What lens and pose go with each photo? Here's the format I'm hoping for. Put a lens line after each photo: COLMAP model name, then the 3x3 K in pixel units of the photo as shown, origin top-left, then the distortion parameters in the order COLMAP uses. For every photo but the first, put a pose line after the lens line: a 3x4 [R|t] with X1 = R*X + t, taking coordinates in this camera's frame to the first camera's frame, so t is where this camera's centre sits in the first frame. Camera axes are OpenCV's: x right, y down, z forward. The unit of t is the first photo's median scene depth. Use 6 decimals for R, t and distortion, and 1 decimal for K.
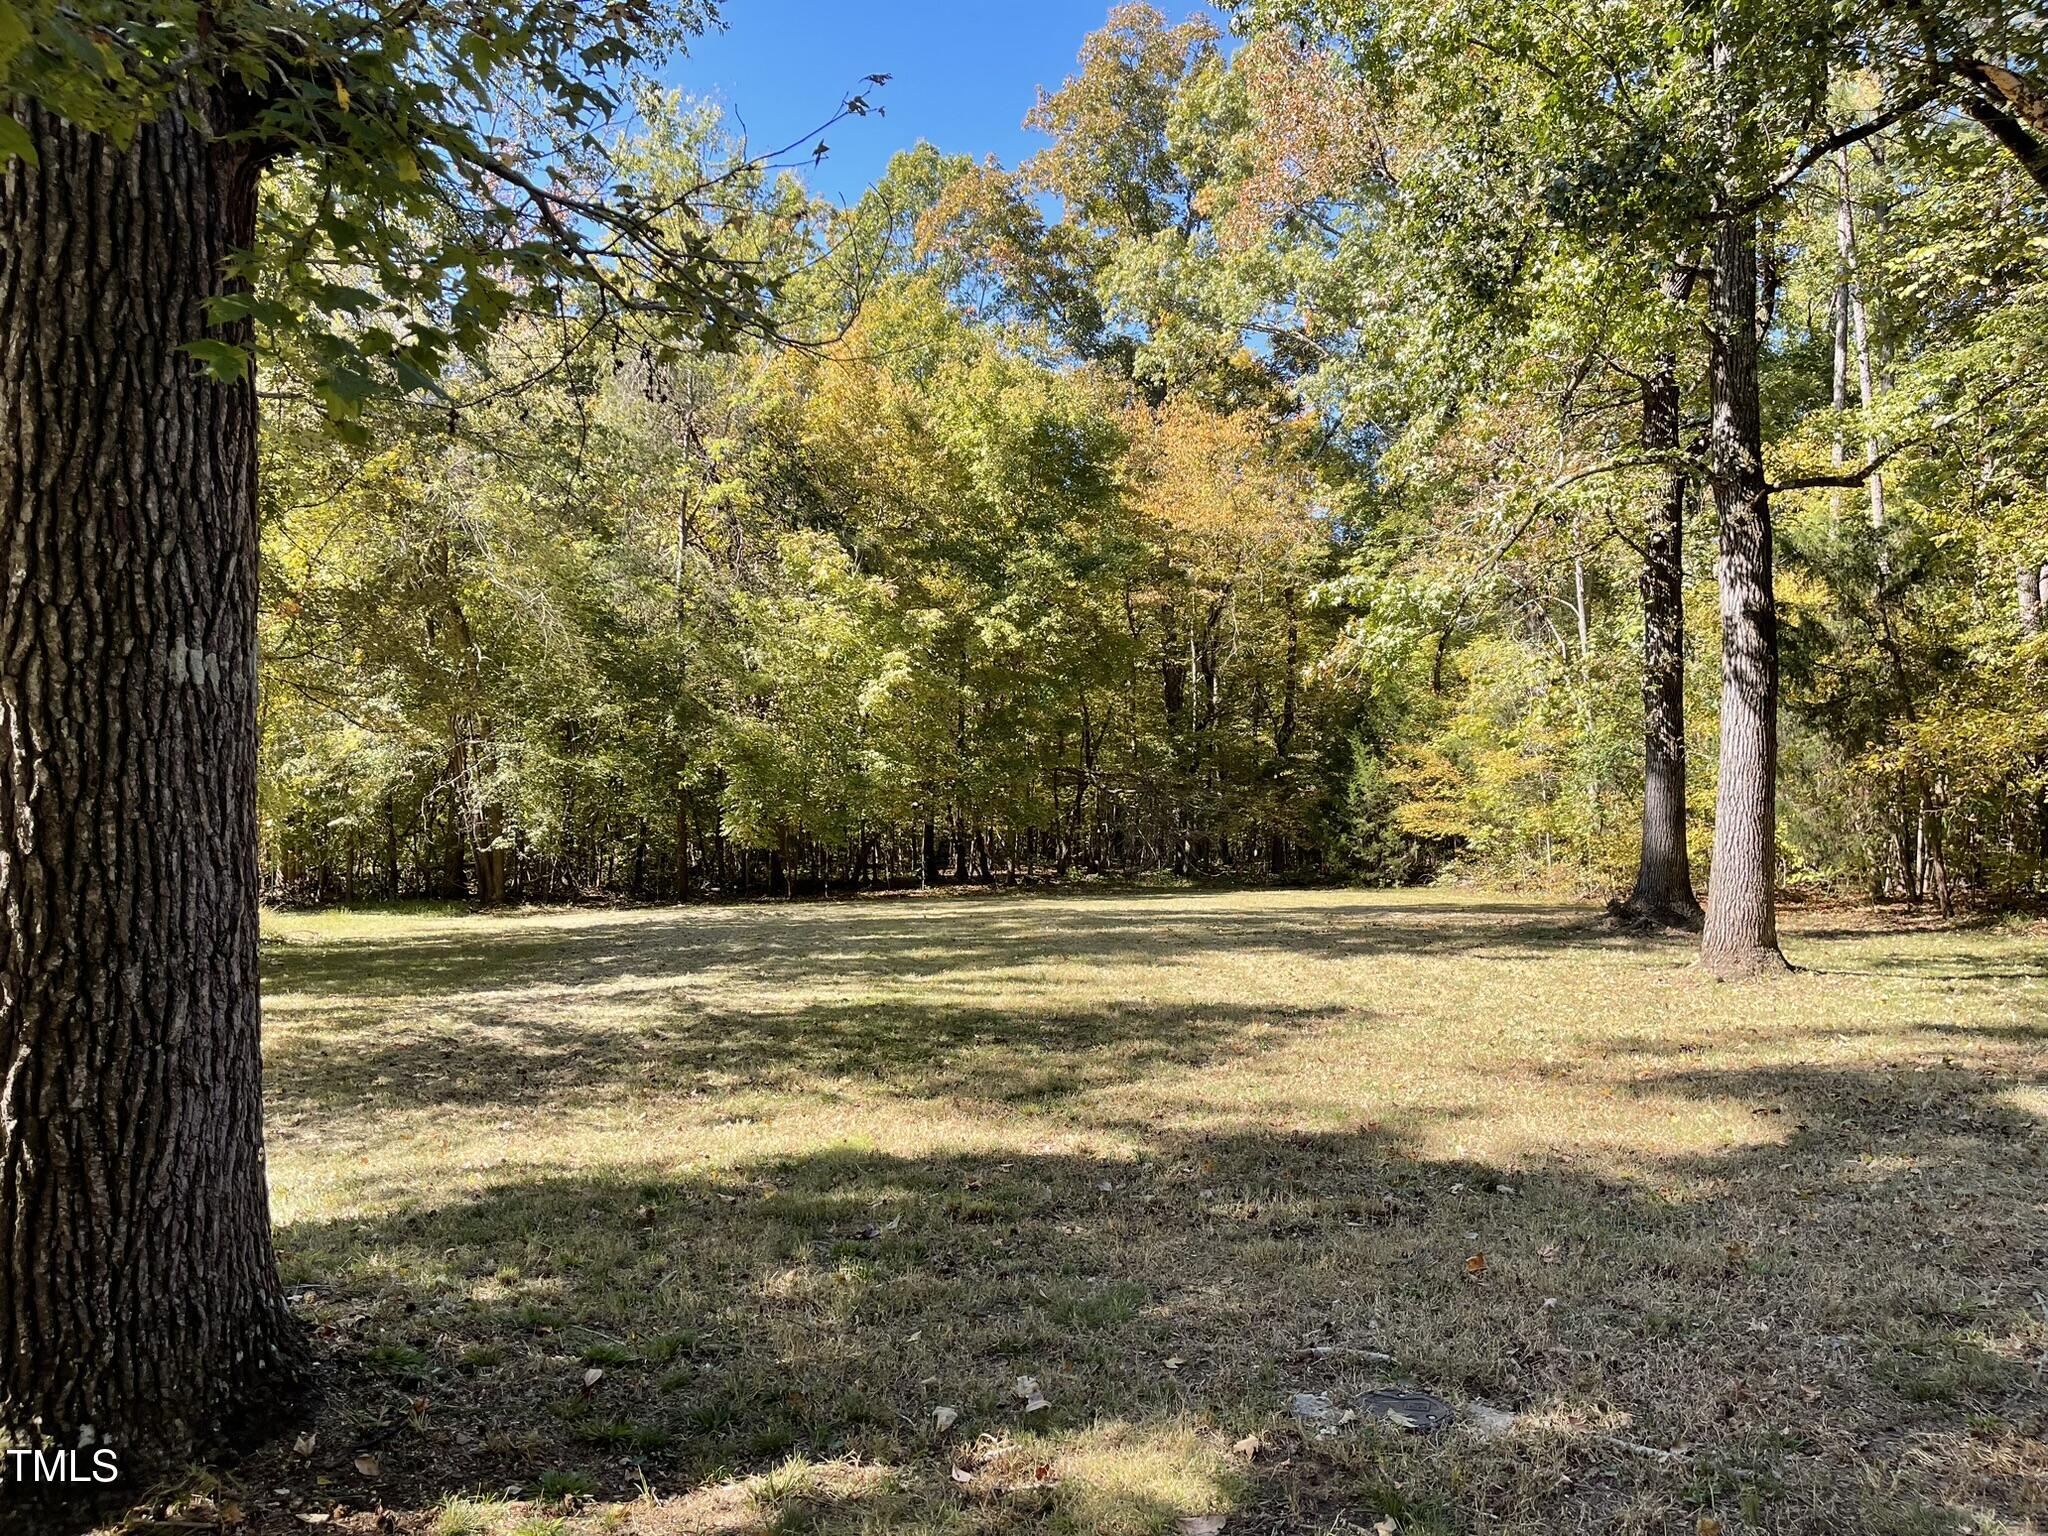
lens RADIAL K [[1482.4, 0, 1025.1], [0, 1482.4, 775.8], [0, 0, 1]] dist [0.072874, -0.091662]
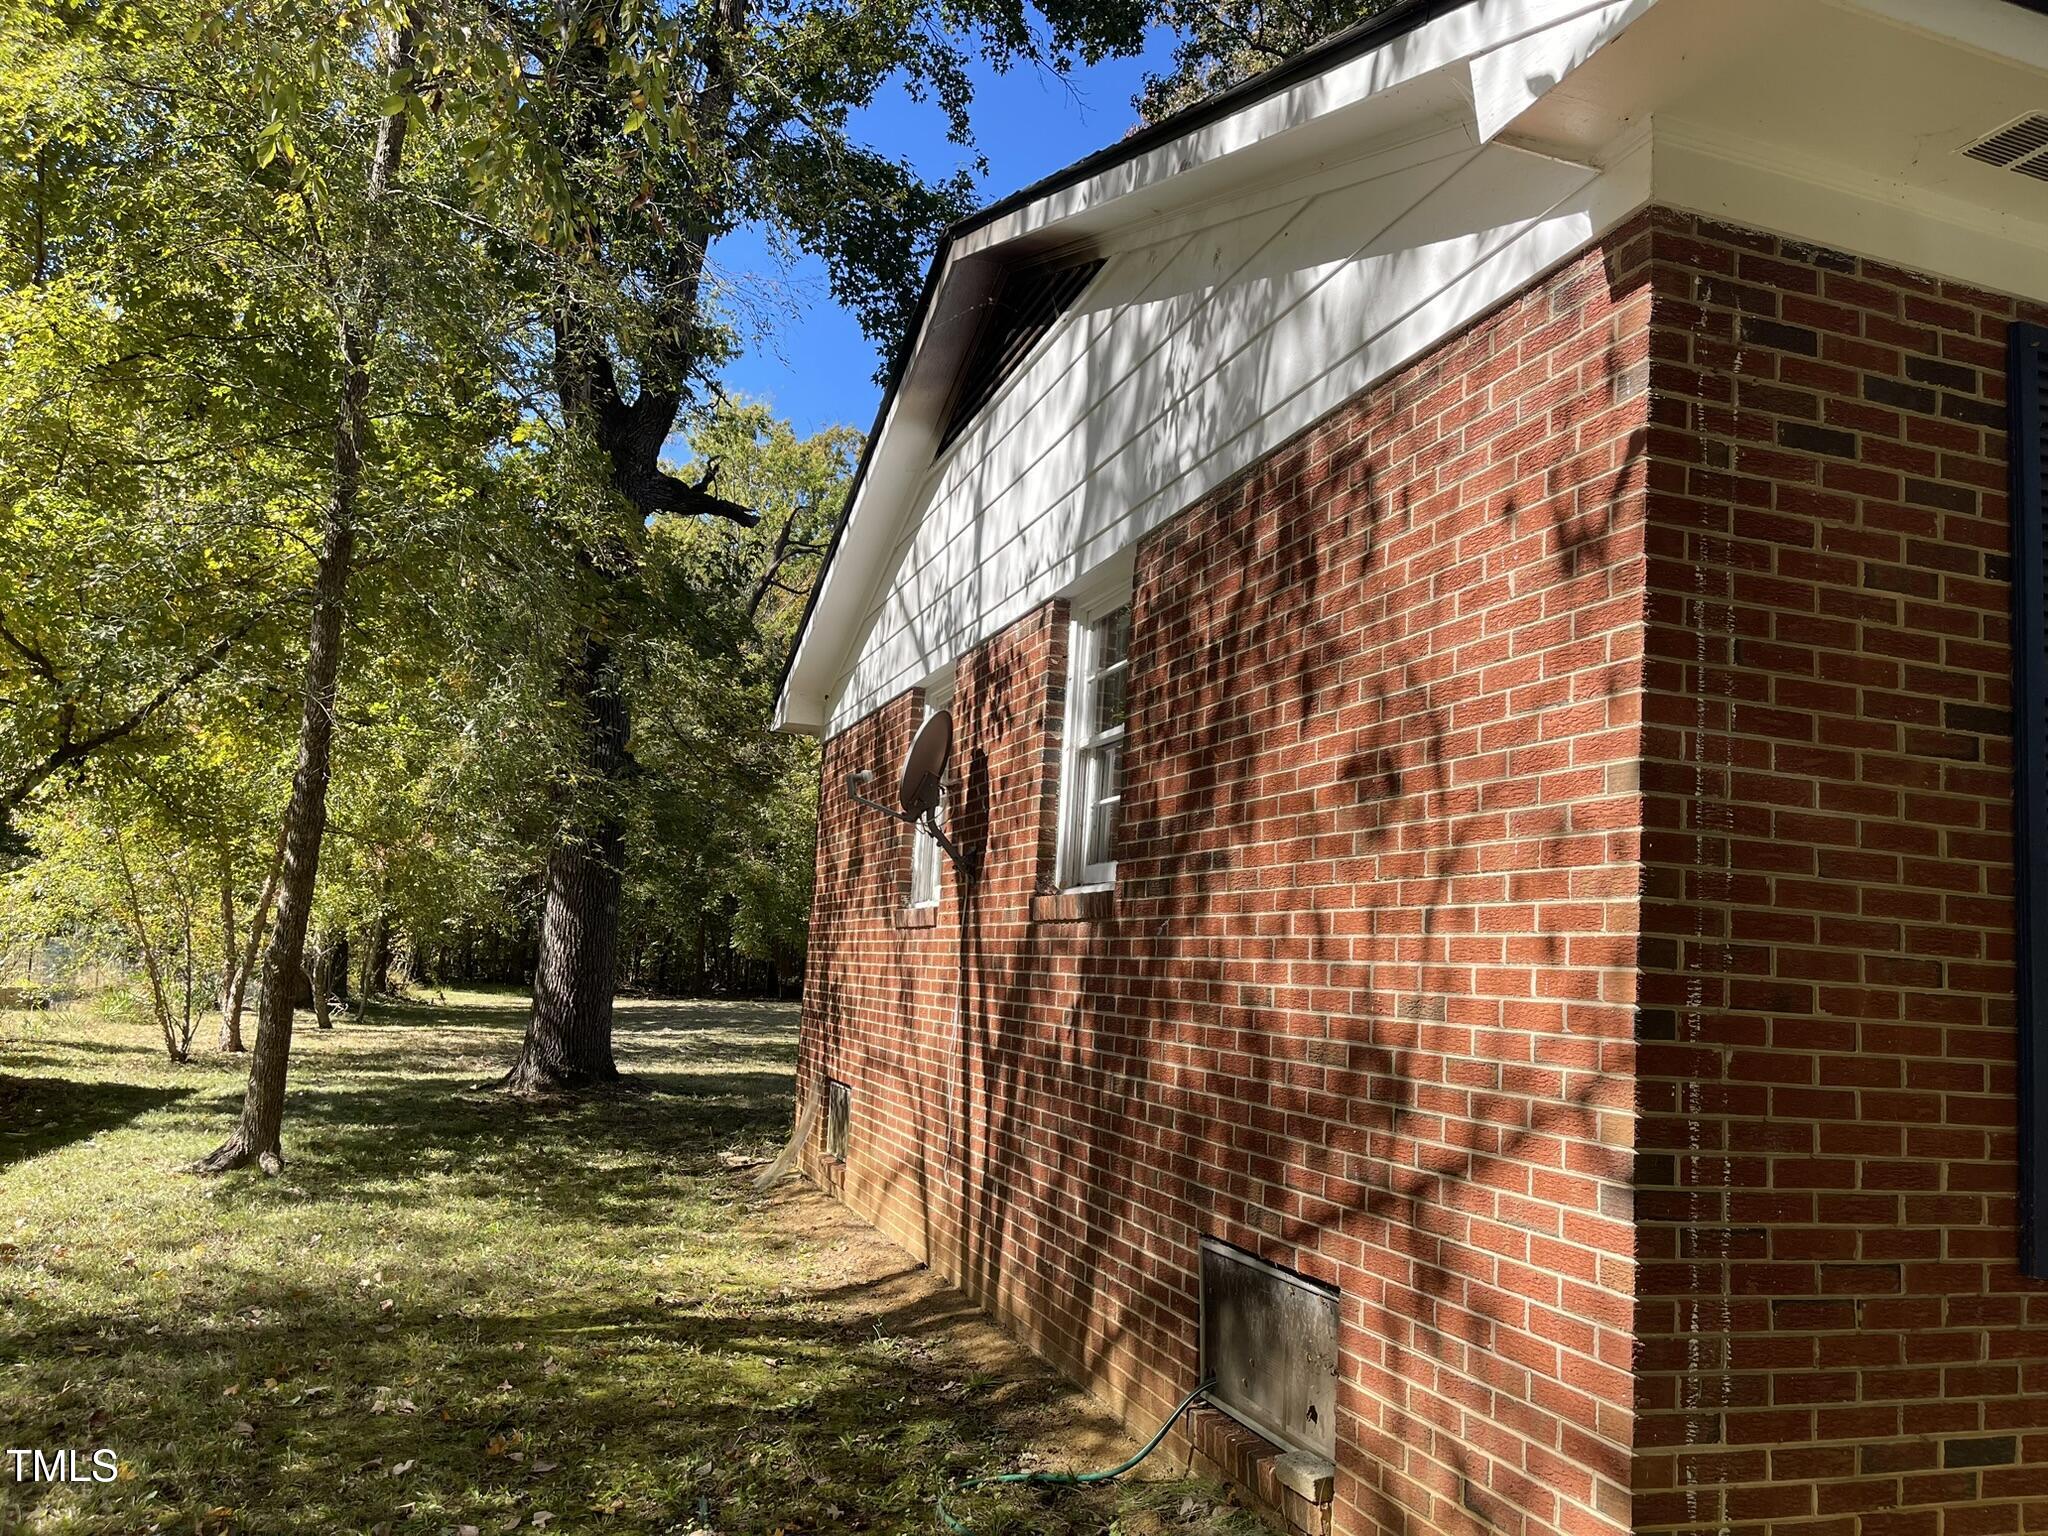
lens RADIAL K [[1482.4, 0, 1025.1], [0, 1482.4, 775.8], [0, 0, 1]] dist [0.072874, -0.091662]
pose [[0.998296, 0.055792, -0.017089, 0.078445], [-0.057038, 0.994822, -0.084113, -0.016981], [0.012308, 0.084944, 0.996310, -0.361731]]
